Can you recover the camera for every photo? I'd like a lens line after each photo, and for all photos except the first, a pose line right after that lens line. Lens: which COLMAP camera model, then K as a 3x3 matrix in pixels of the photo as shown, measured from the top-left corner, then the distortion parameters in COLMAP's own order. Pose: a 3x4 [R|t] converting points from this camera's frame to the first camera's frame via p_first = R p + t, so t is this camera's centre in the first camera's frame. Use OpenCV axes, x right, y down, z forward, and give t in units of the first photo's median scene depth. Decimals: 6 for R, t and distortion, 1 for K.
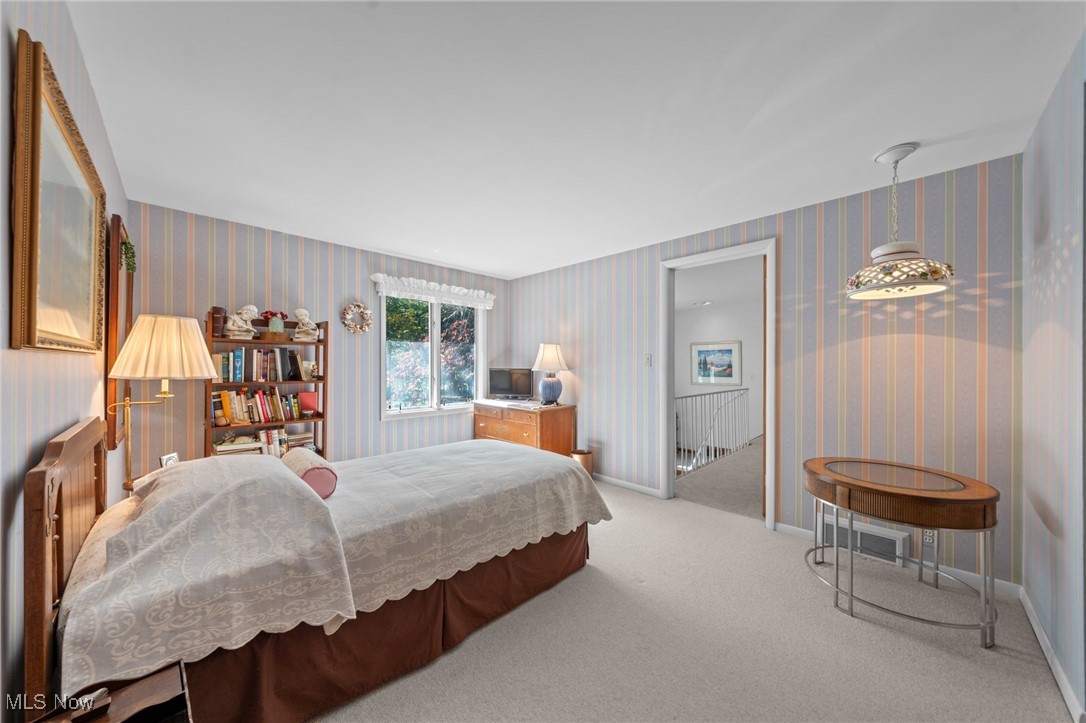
lens RADIAL K [[369.7, 0, 542.0], [0, 369.7, 365.9], [0, 0, 1]] dist [-0.000265, -0.000010]
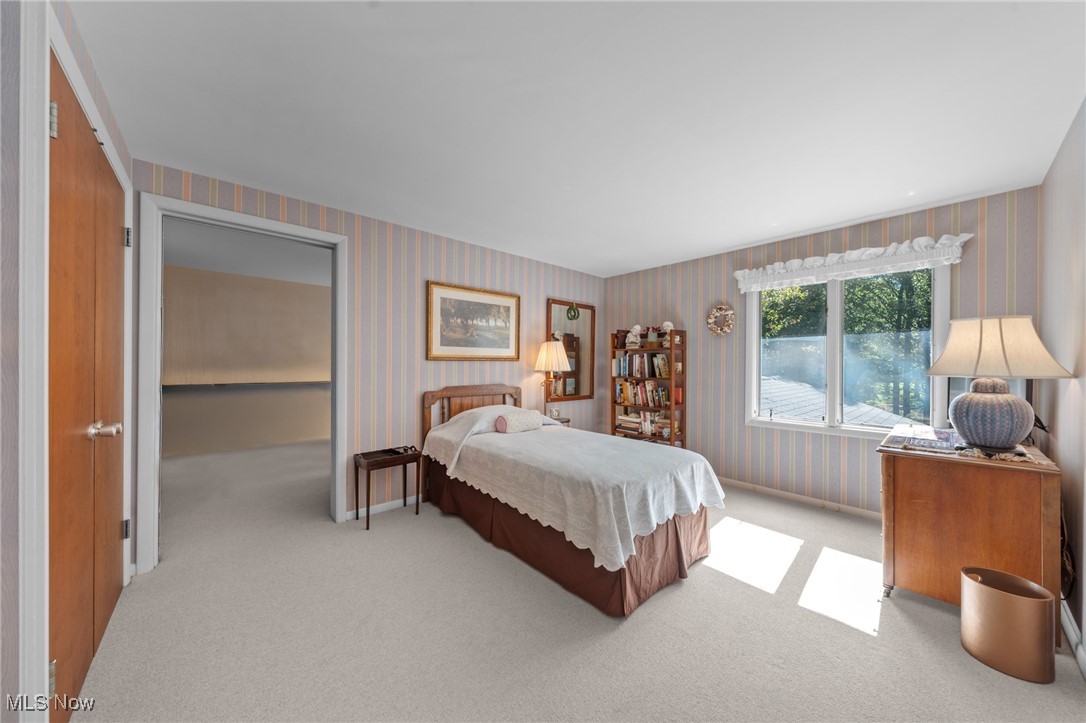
lens RADIAL K [[369.7, 0, 542.0], [0, 369.7, 365.9], [0, 0, 1]] dist [-0.000265, -0.000010]
pose [[-0.043953, -0.001662, -0.999032, 0.697272], [-0.007943, 0.999968, -0.001314, 0.004691], [0.999002, 0.007878, -0.043964, 0.673139]]
